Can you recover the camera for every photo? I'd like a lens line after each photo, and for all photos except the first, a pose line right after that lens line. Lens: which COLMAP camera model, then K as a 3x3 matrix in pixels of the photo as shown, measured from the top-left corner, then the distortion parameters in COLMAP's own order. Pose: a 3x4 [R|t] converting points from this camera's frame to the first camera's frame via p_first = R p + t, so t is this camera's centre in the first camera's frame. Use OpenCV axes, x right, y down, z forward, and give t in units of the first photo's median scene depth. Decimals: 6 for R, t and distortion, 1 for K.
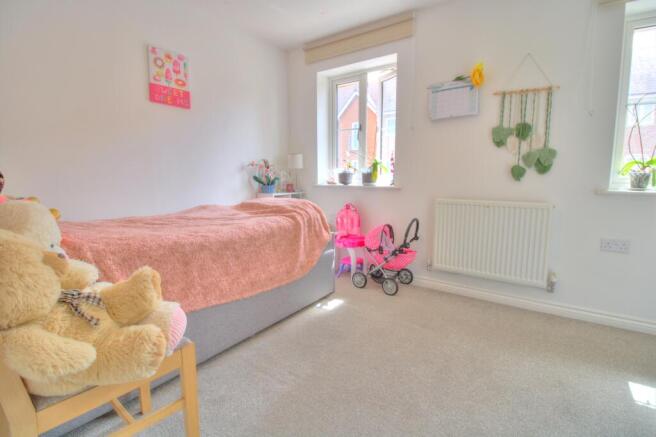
lens RADIAL K [[305.5, 0, 330.4], [0, 305.5, 215.2], [0, 0, 1]] dist [-0.006821, -0.009342]
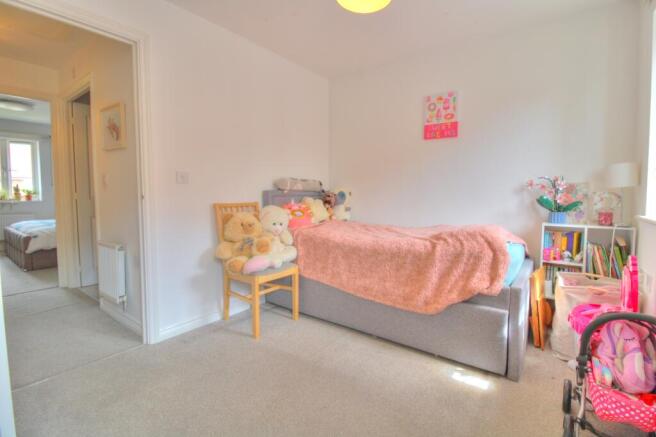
lens RADIAL K [[305.5, 0, 329.7], [0, 305.5, 215.2], [0, 0, 1]] dist [-0.006821, -0.009342]
pose [[-0.019243, 0.067986, -0.997501, 1.438959], [-0.131546, 0.988840, 0.069933, -0.193417], [0.991123, 0.132563, -0.010085, 1.311761]]
